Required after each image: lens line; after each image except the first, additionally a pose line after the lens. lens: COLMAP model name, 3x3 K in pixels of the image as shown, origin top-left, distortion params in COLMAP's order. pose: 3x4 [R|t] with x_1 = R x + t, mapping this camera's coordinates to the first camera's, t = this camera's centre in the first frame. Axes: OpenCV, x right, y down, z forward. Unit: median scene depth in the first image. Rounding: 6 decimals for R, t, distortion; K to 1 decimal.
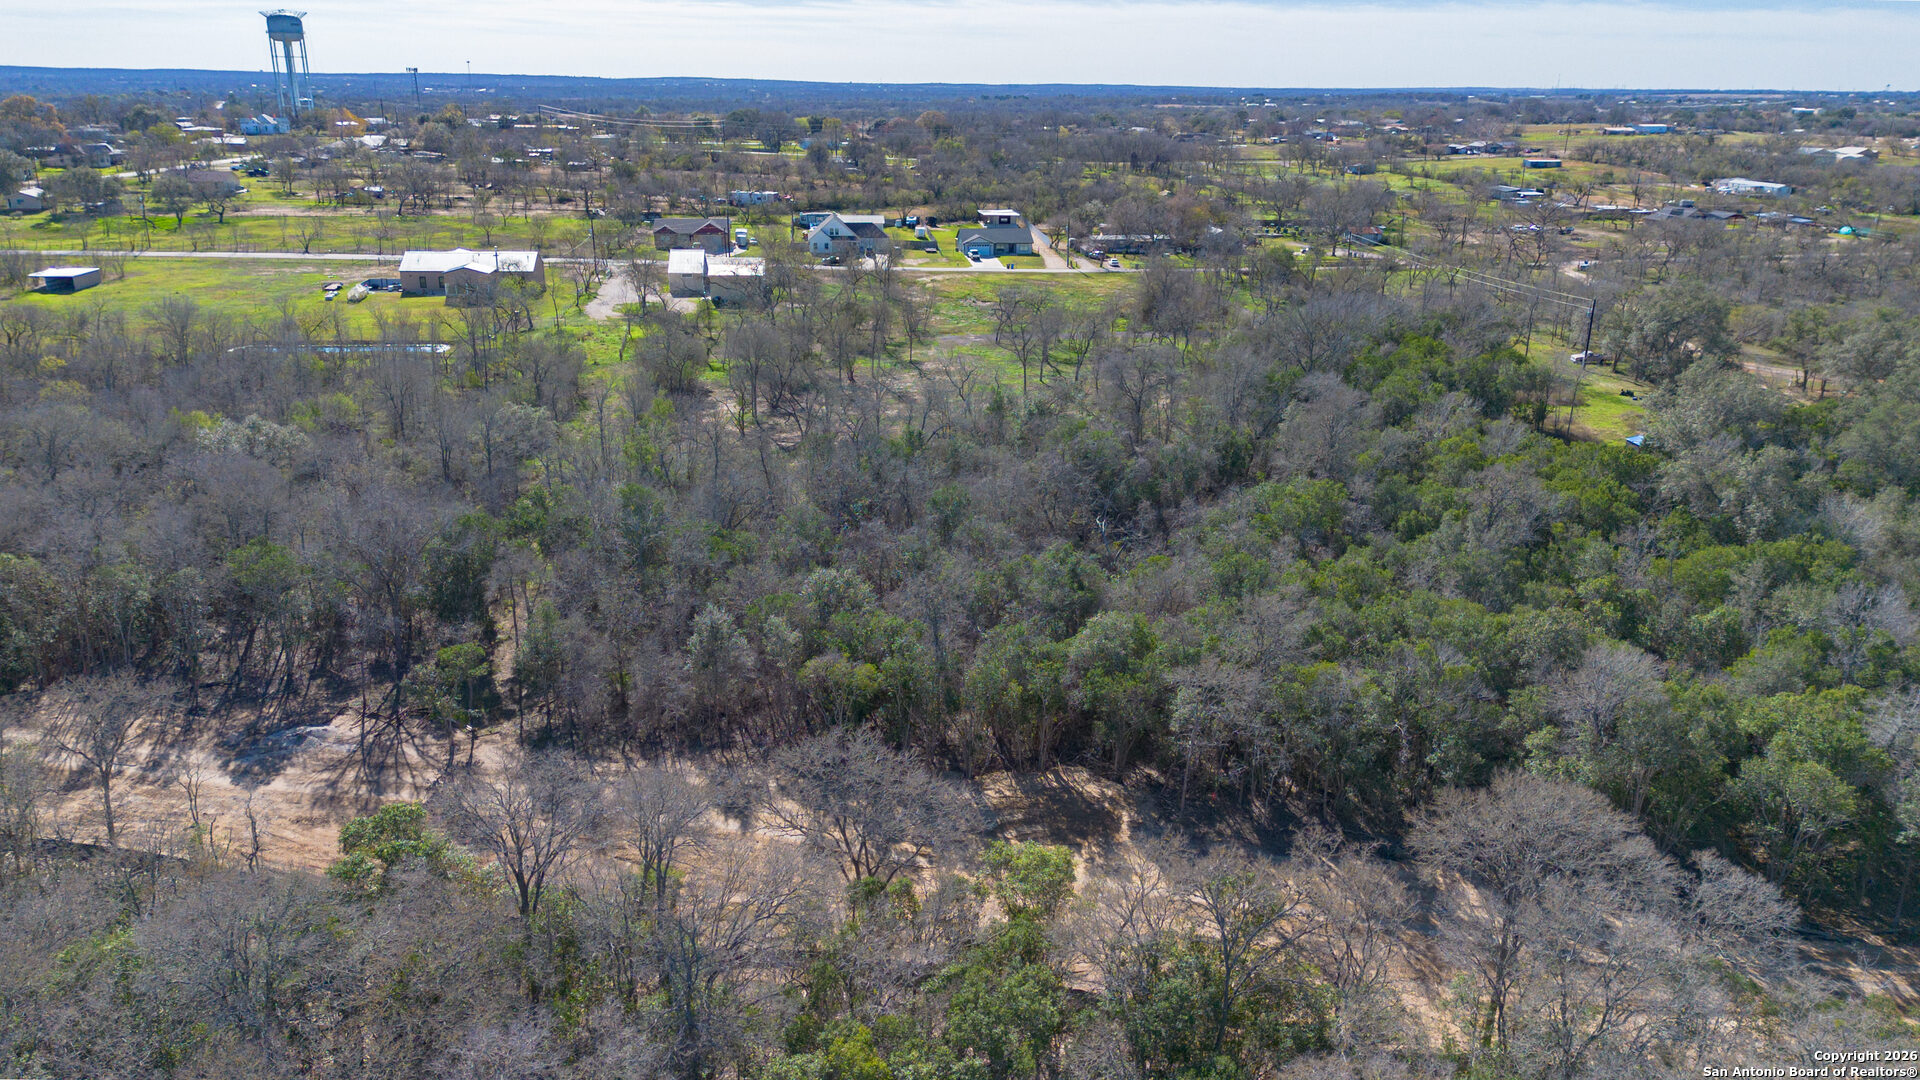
lens RADIAL K [[1368.3, 0, 960.0], [0, 1368.3, 540.0], [0, 0, 1]] dist [0.089956, -0.079350]
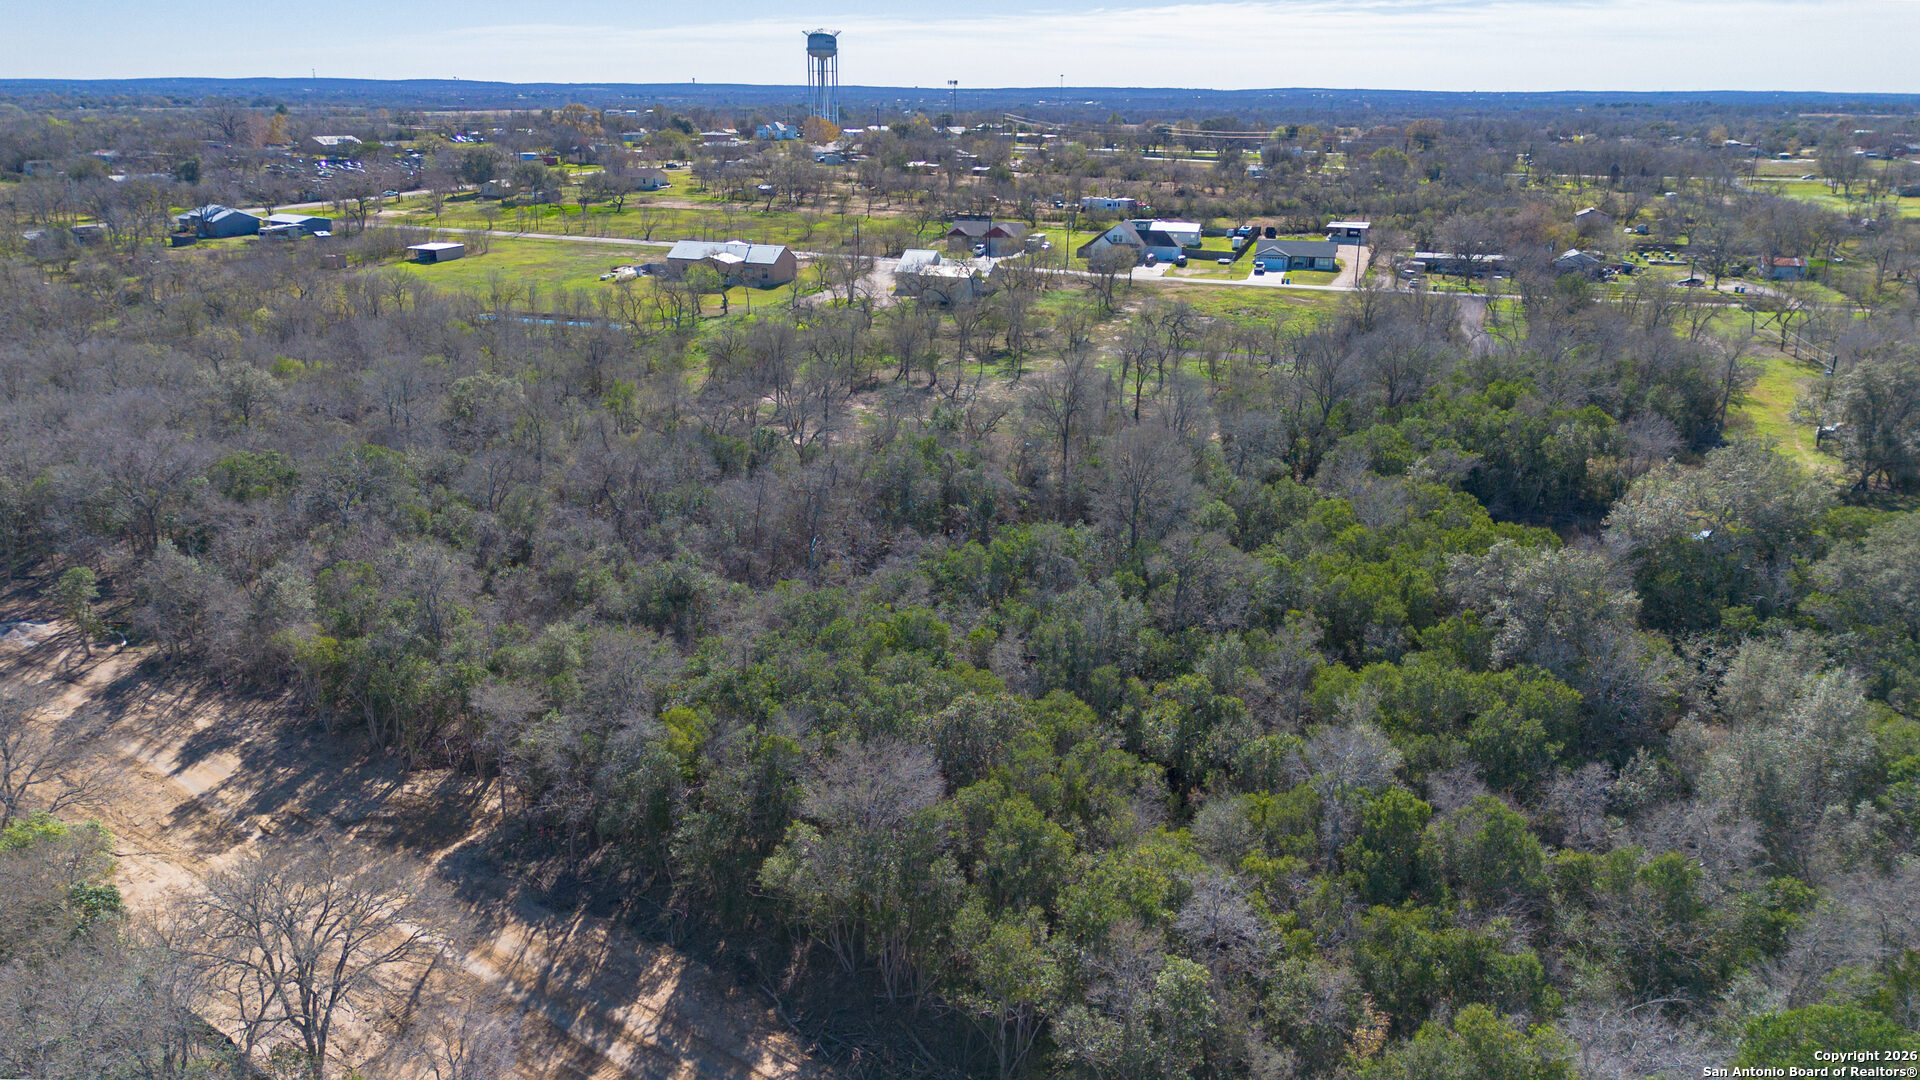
lens RADIAL K [[1386.1, 0, 961.7], [0, 1386.1, 544.8], [0, 0, 1]] dist [0.075186, -0.086260]
pose [[0.915550, 0.123435, -0.382796, 0.189095], [-0.126308, 0.991833, 0.017727, -0.012266], [0.381858, 0.032120, 0.923663, 0.055114]]
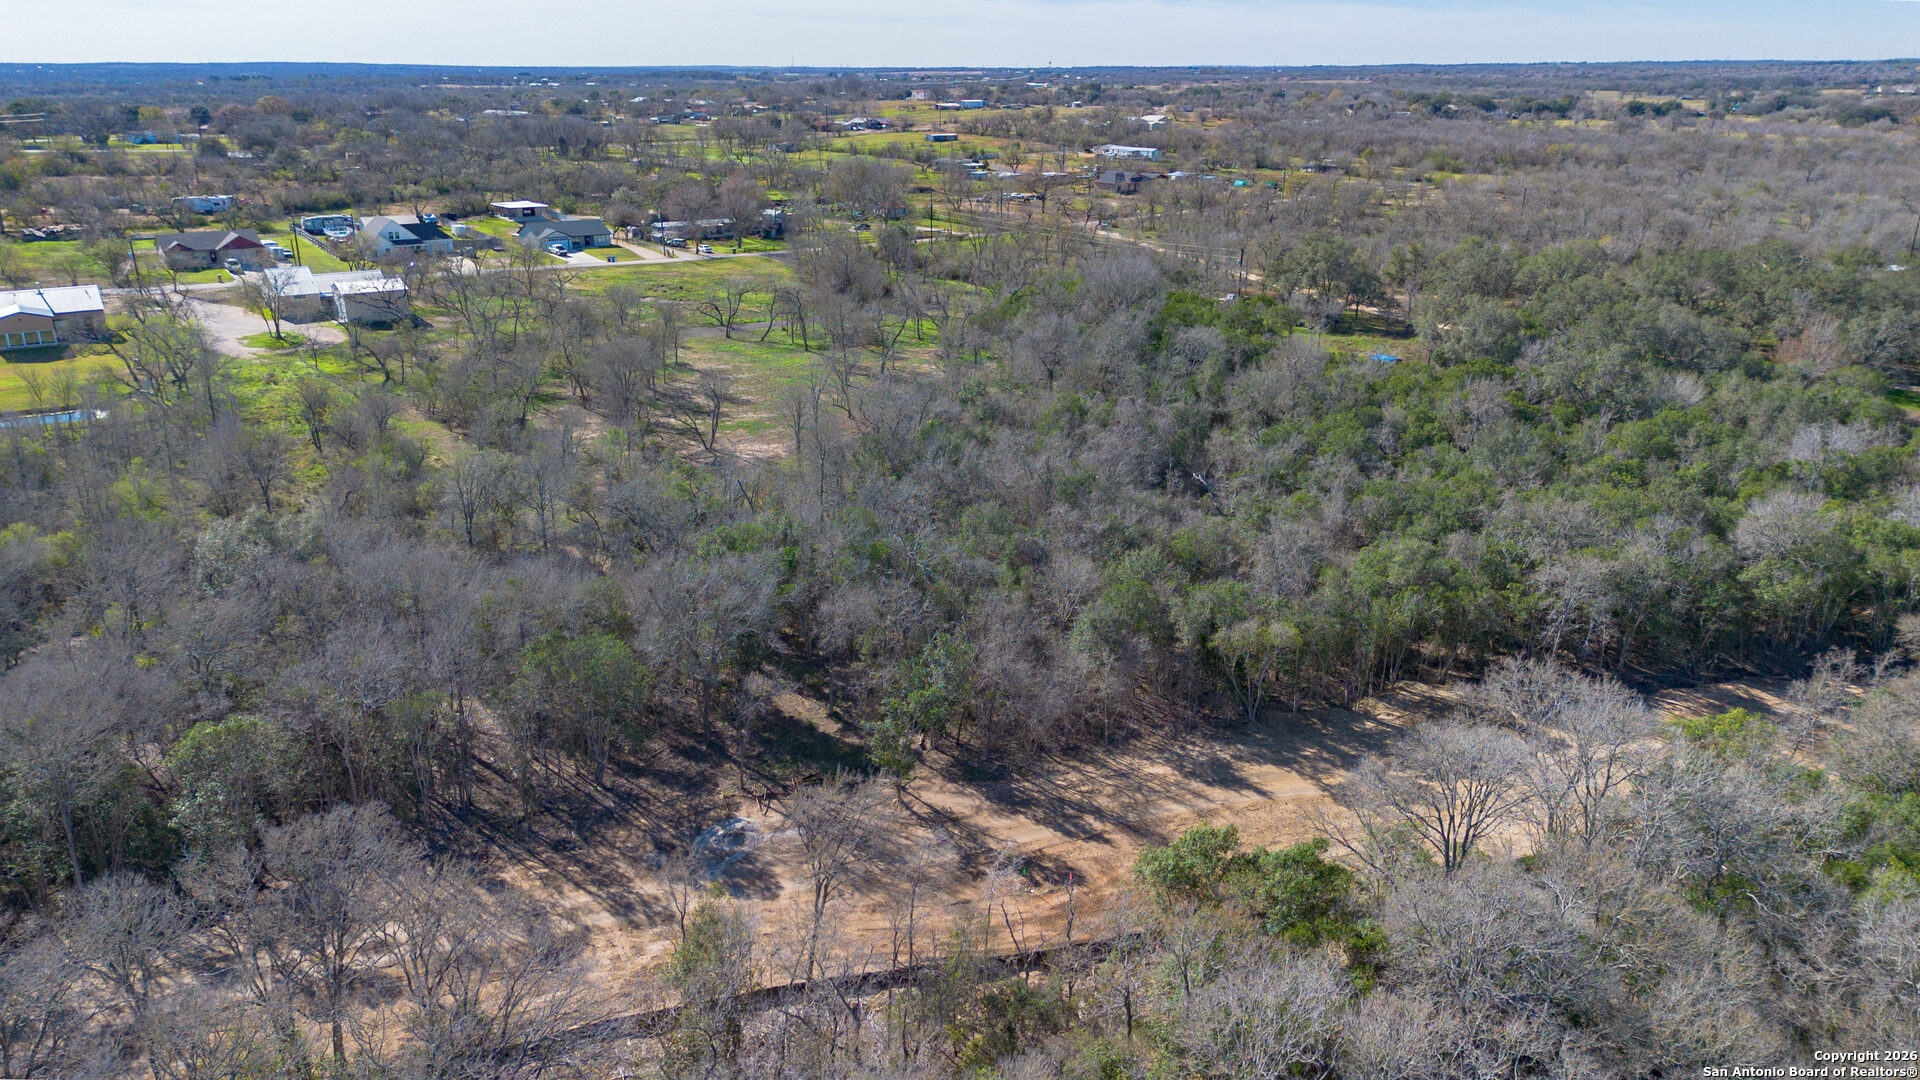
lens RADIAL K [[1386.1, 0, 961.7], [0, 1386.1, 544.8], [0, 0, 1]] dist [0.075186, -0.086260]
pose [[0.871371, -0.171083, 0.459830, -0.198020], [0.164736, 0.984845, 0.054246, -0.017062], [-0.462142, 0.028482, 0.886349, 0.042847]]
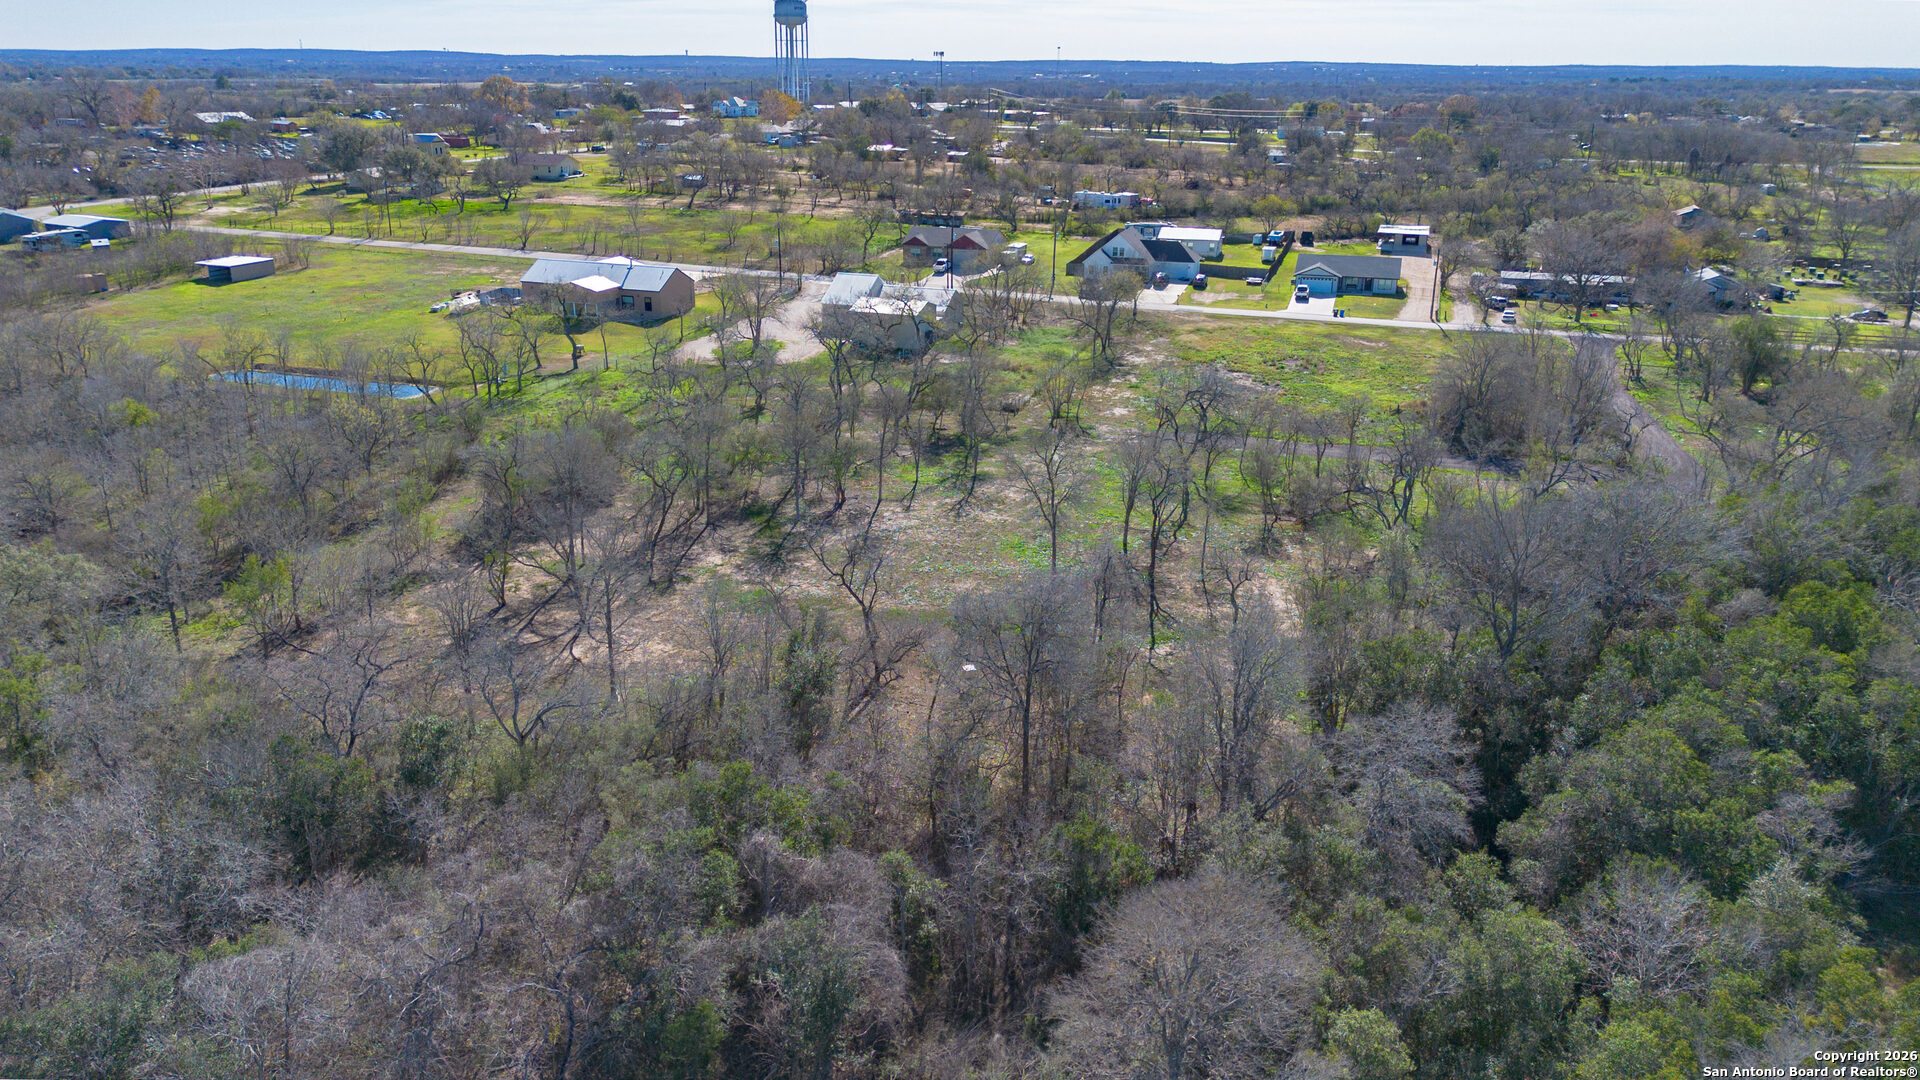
lens RADIAL K [[1386.1, 0, 961.7], [0, 1386.1, 544.8], [0, 0, 1]] dist [0.075186, -0.086260]
pose [[0.916233, 0.131256, -0.378535, 0.126153], [-0.127686, 0.991210, 0.034638, -0.072325], [0.379754, 0.016597, 0.924939, 0.239213]]
